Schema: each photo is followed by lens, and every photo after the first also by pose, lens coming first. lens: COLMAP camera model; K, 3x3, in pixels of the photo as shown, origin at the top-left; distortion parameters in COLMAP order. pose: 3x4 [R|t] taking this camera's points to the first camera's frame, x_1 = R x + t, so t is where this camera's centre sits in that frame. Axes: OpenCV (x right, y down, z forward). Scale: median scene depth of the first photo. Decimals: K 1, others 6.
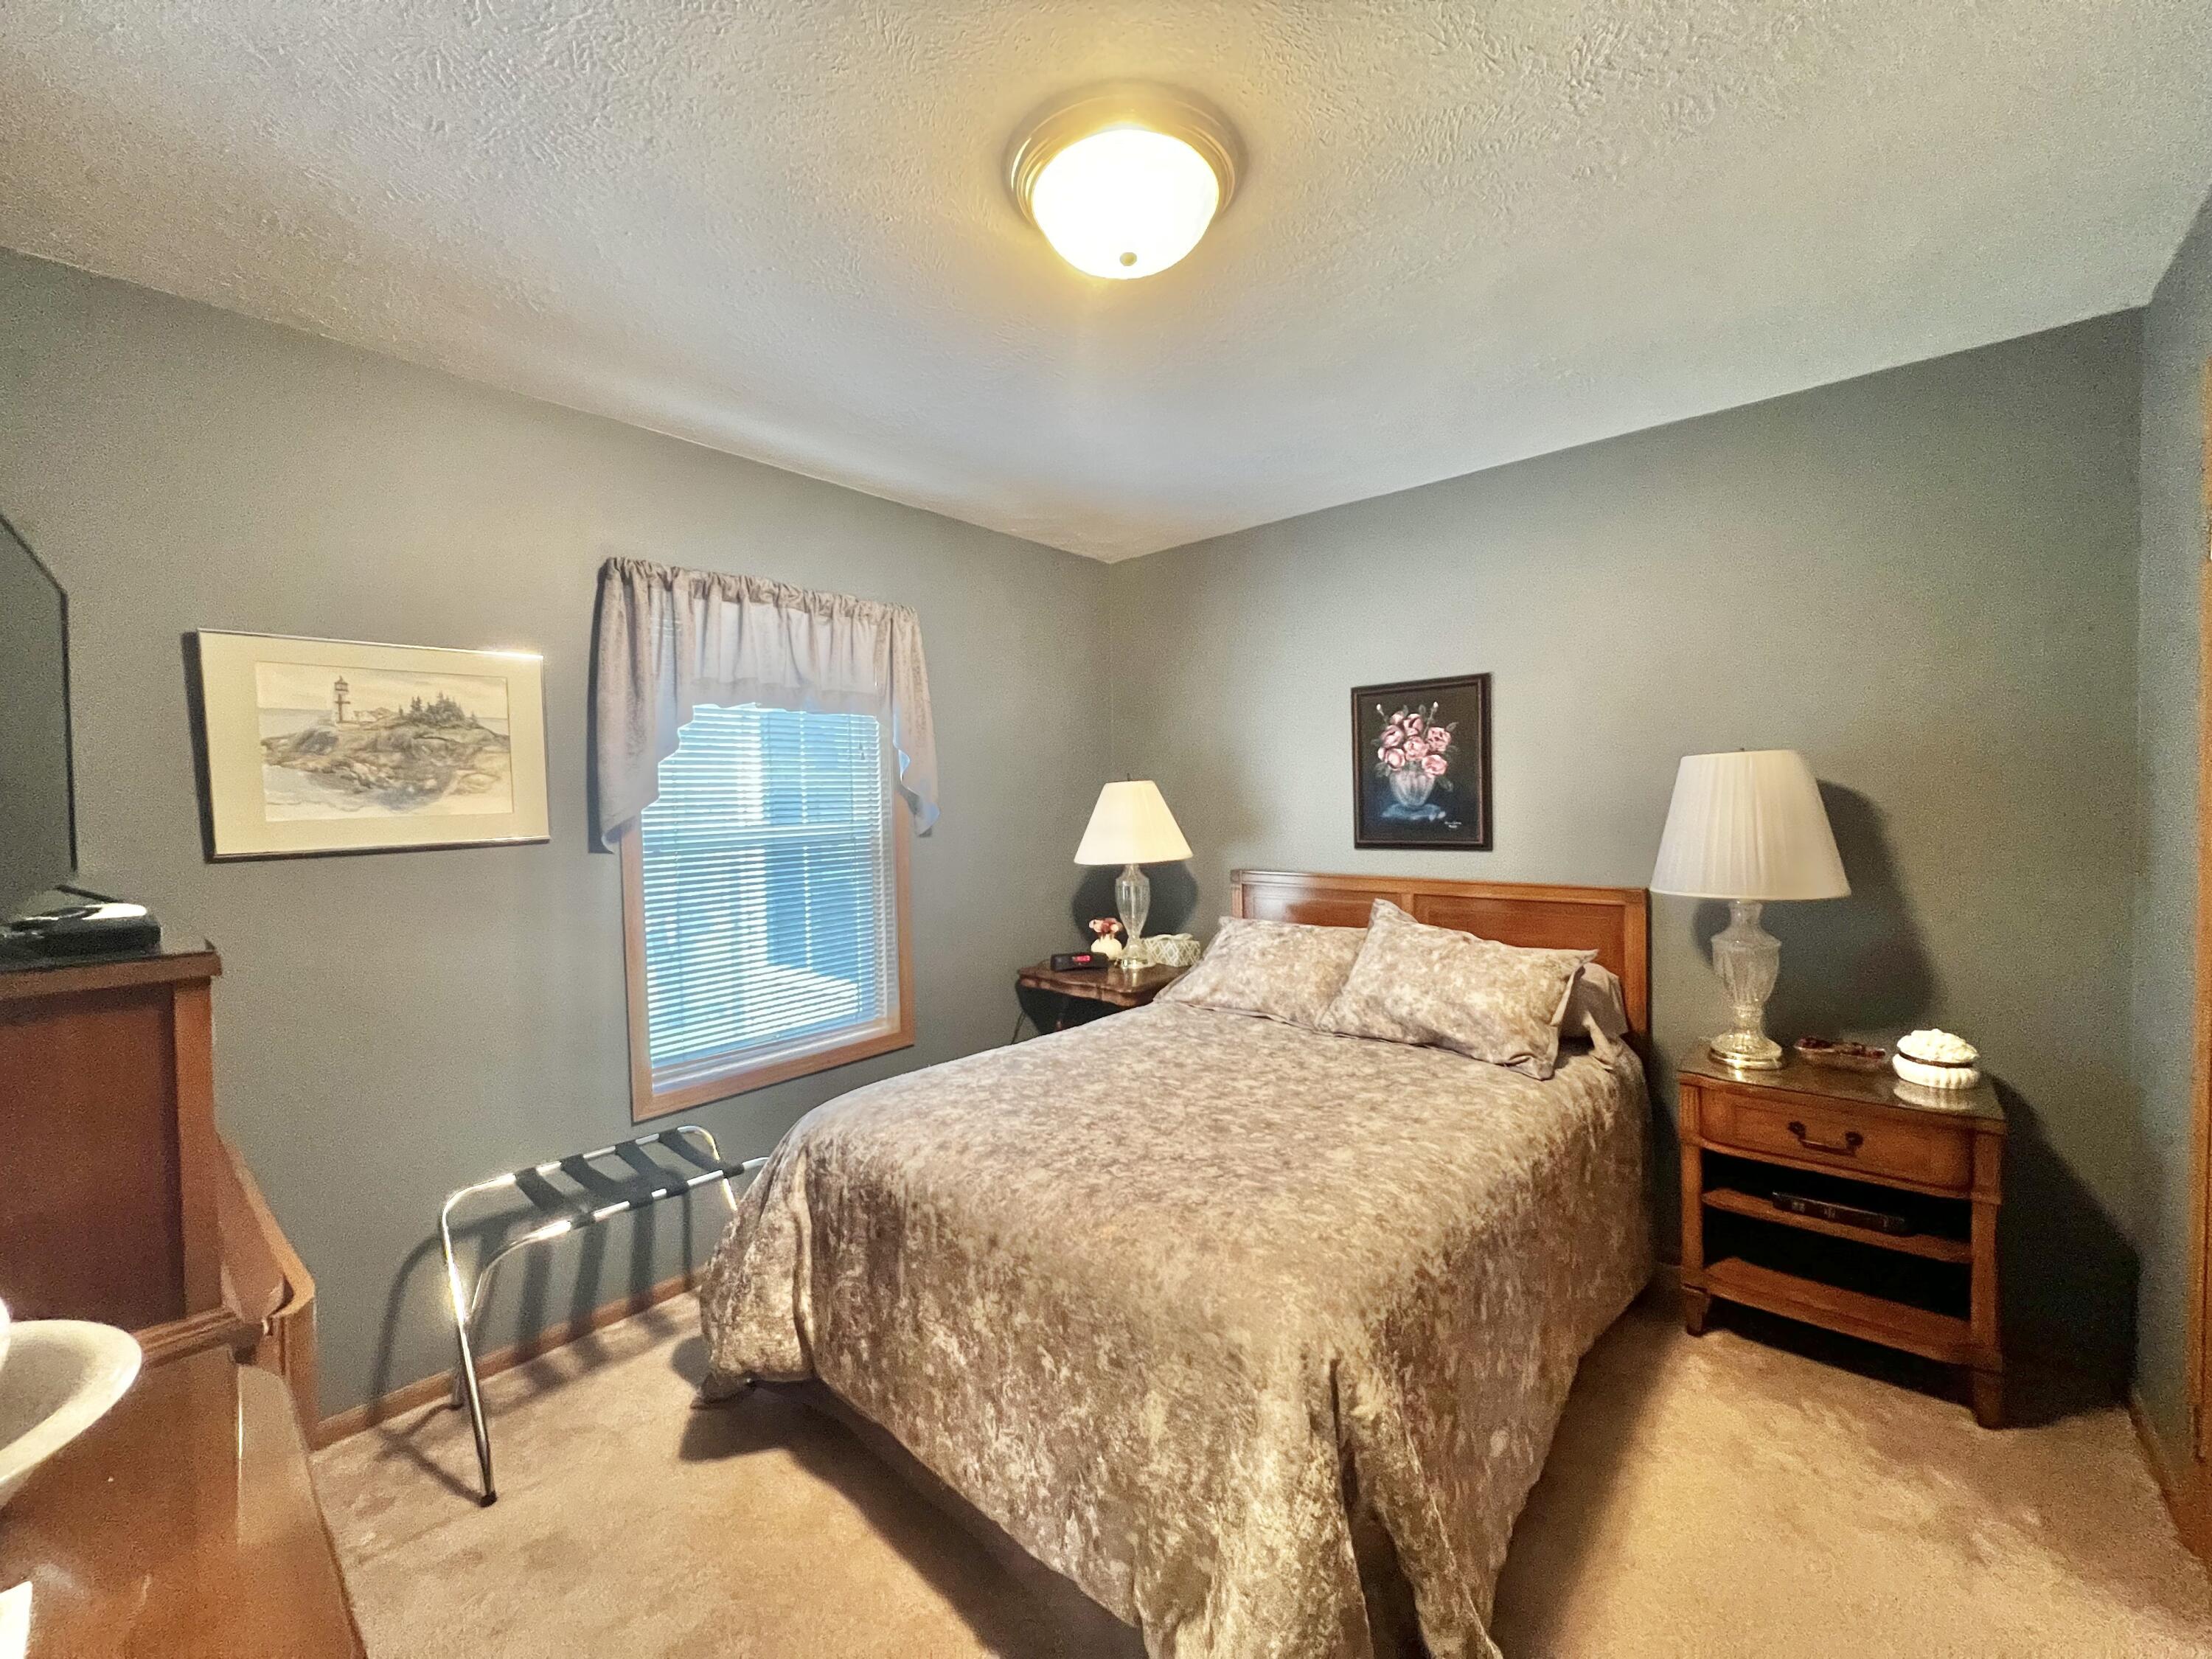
lens RADIAL K [[883.9, 0, 1099.2], [0, 883.9, 824.7], [0, 0, 1]] dist [-0.000713, 0.000497]
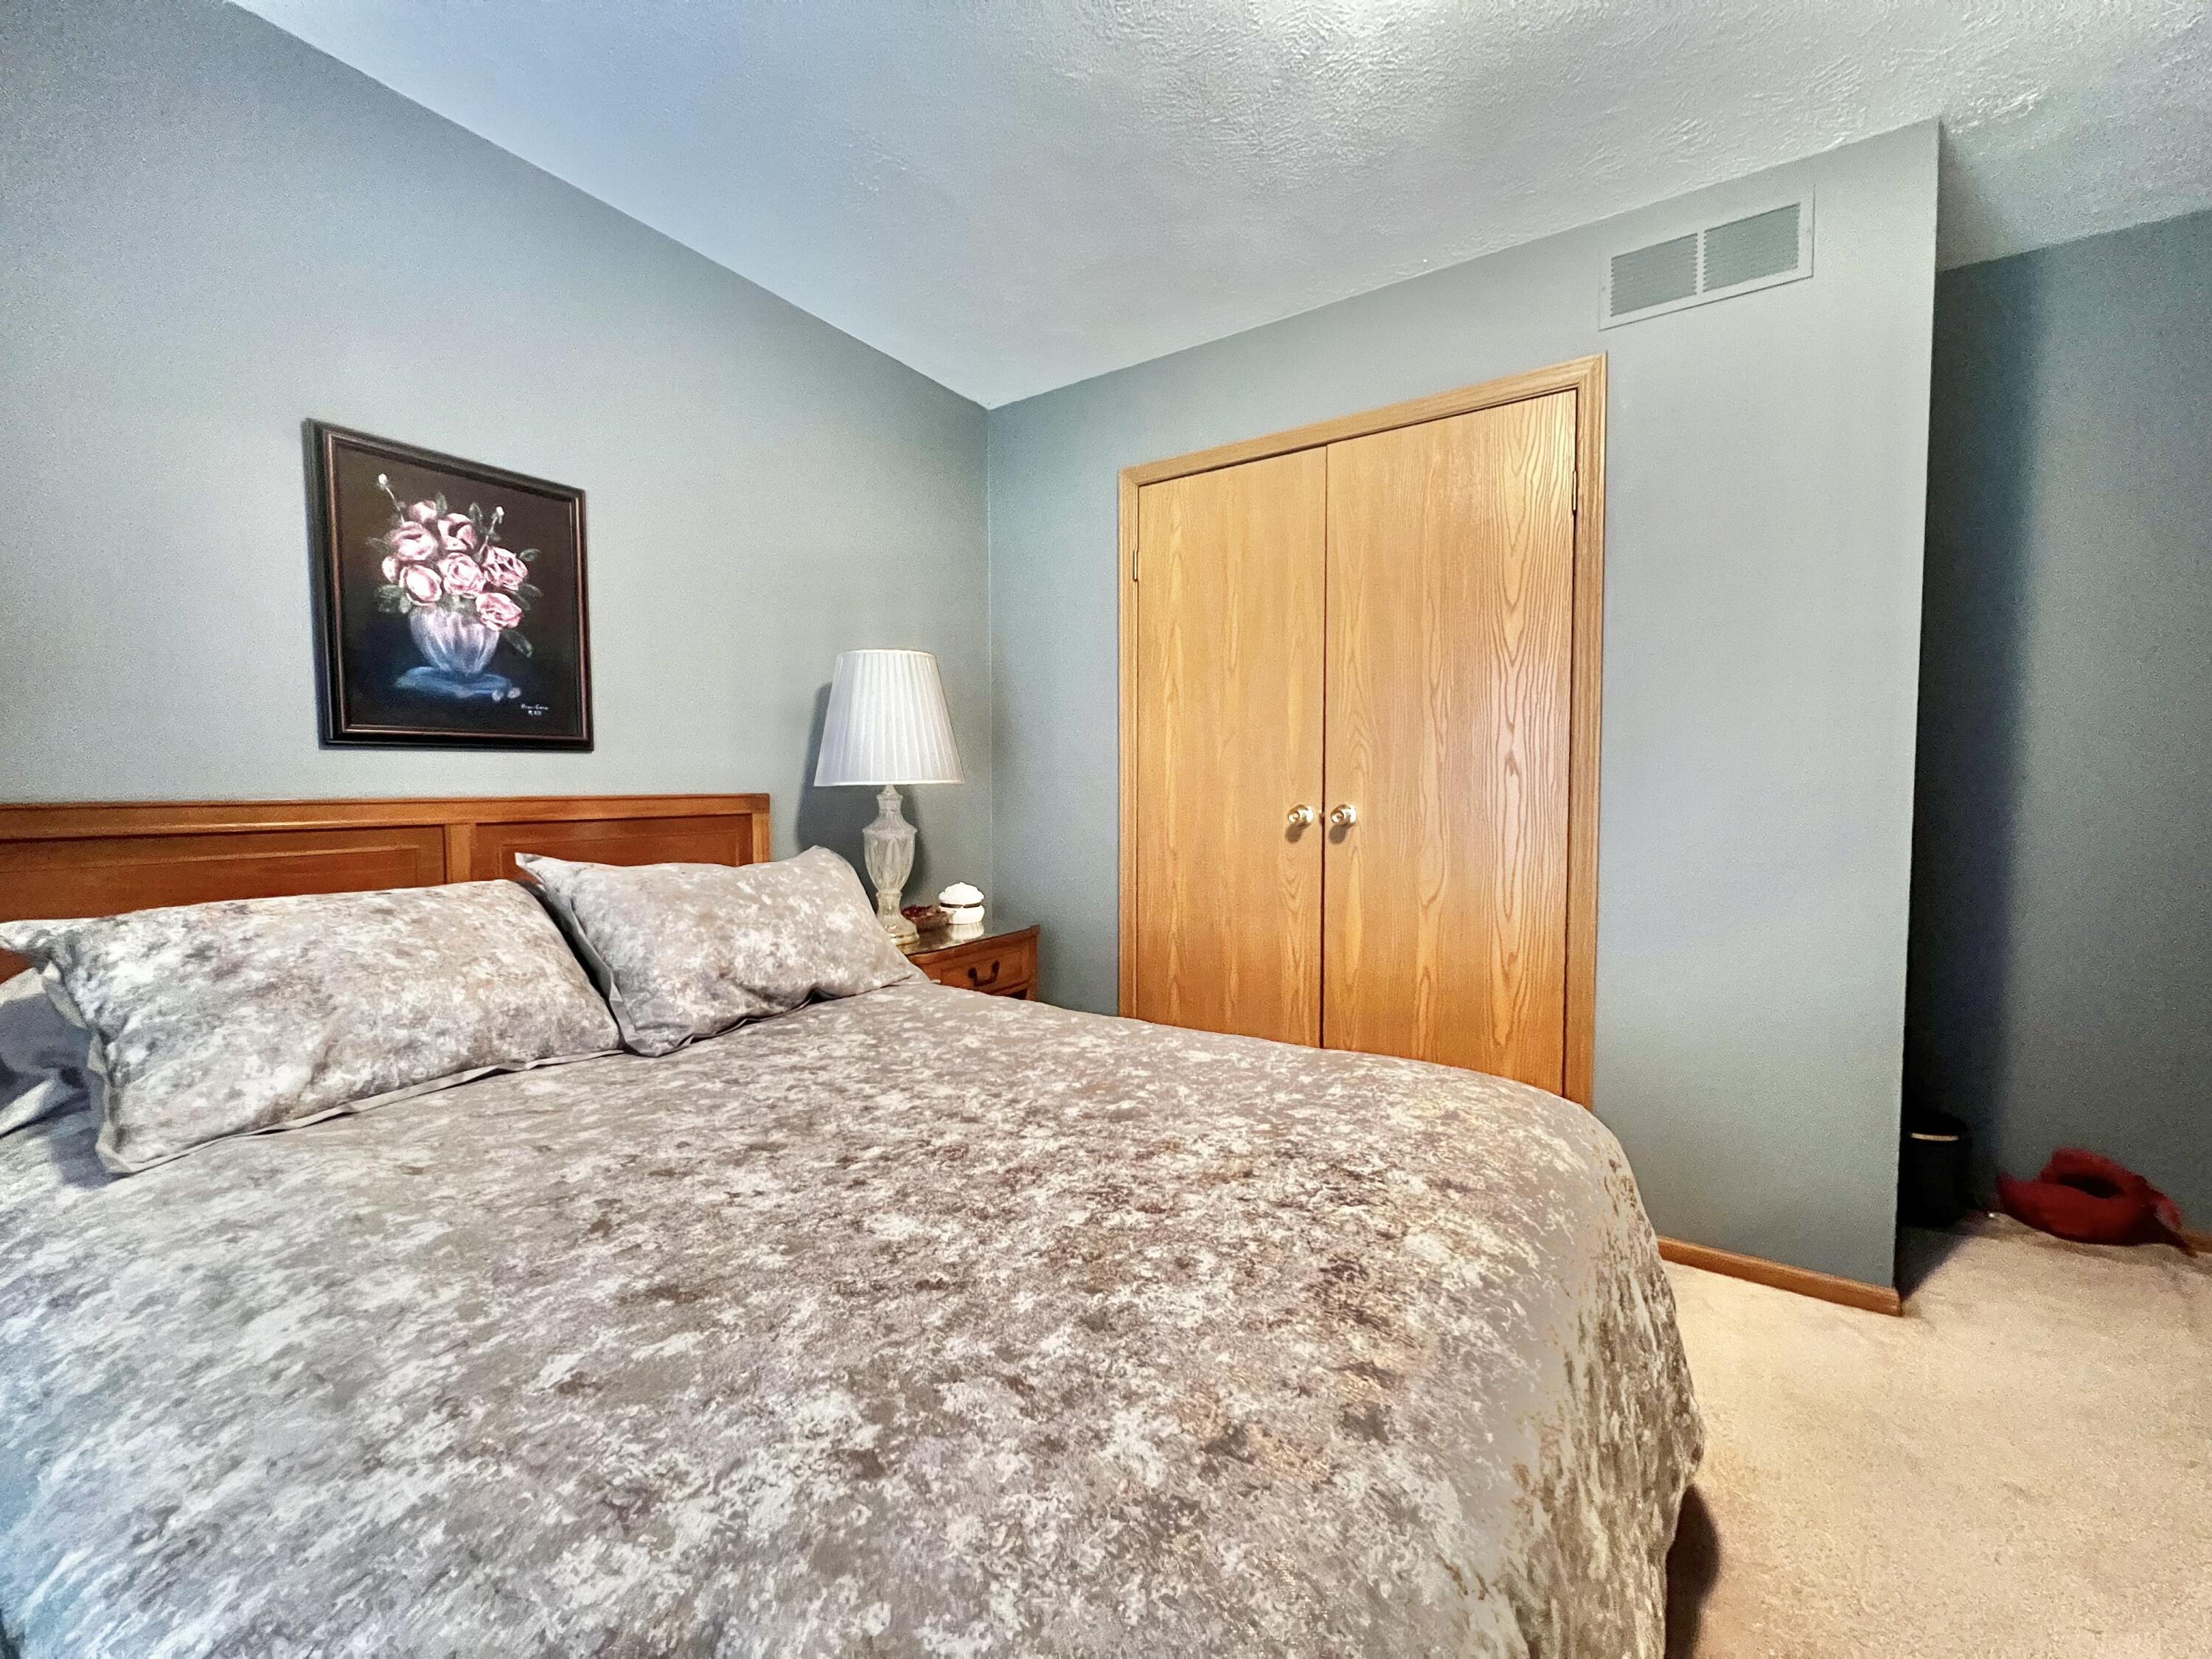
lens RADIAL K [[882.8, 0, 1106.0], [0, 882.8, 829.5], [0, 0, 1]] dist [-0.015617, 0.000083]
pose [[-0.145223, -0.031615, 0.988894, -0.390853], [0.034457, 0.998721, 0.036989, 0.104781], [-0.988799, 0.039446, -0.143948, 0.929406]]
